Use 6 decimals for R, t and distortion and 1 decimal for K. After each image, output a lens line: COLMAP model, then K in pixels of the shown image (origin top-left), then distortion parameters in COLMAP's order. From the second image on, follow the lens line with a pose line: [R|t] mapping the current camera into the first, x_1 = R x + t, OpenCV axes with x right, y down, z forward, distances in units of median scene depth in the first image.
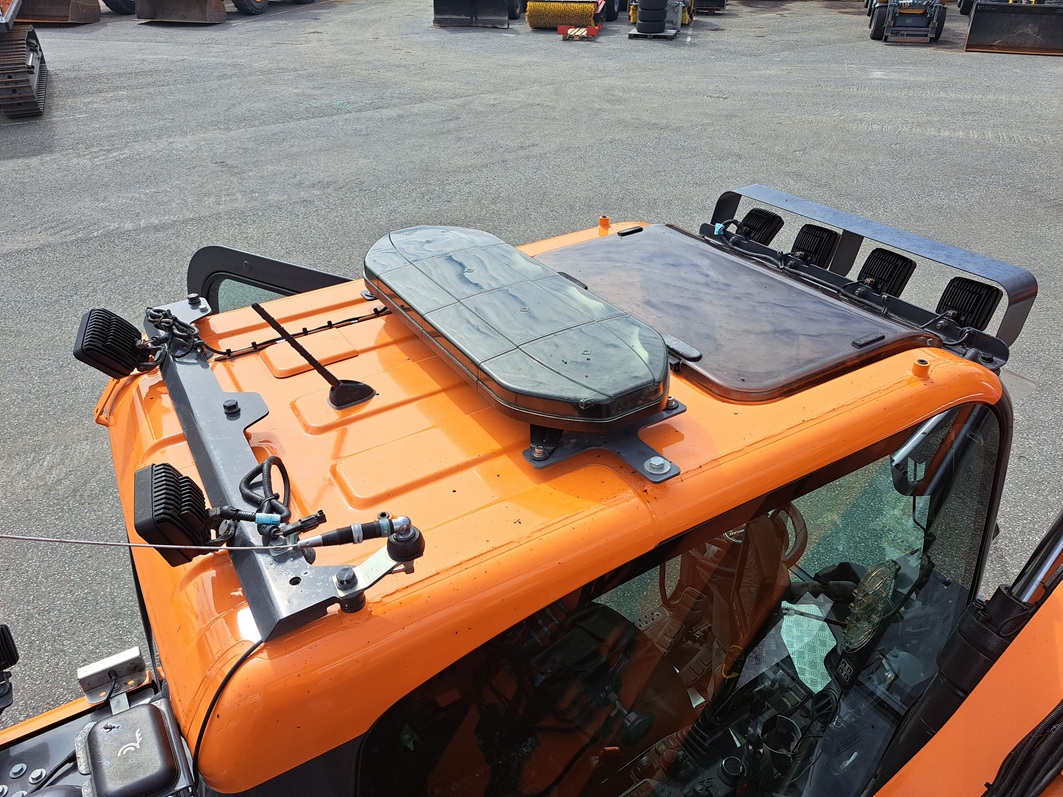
lens RADIAL K [[758.0, 0, 522.5], [0, 758.0, 396.2], [0, 0, 1]] dist [0.080111, -0.089212]
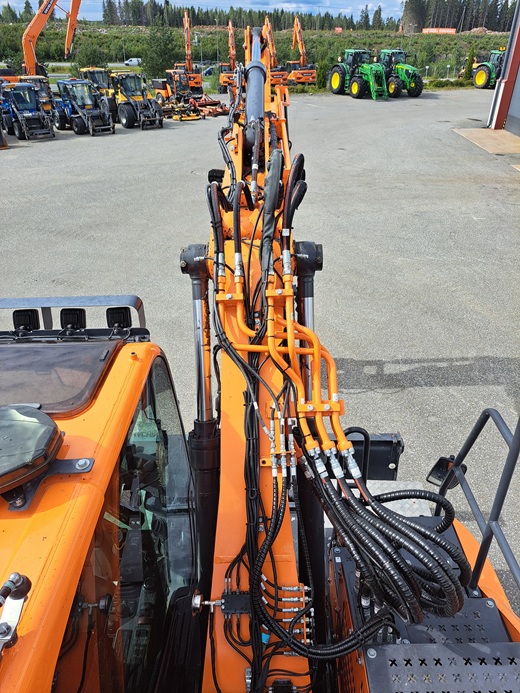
lens RADIAL K [[494.2, 0, 264.8], [0, 494.2, 347.2], [0, 0, 1]] dist [0.080111, -0.089212]
pose [[0.508473, -0.444083, 0.737730, -0.265448], [0.473975, 0.859624, 0.190775, -0.126286], [-0.718890, 0.252661, 0.647579, -0.150226]]
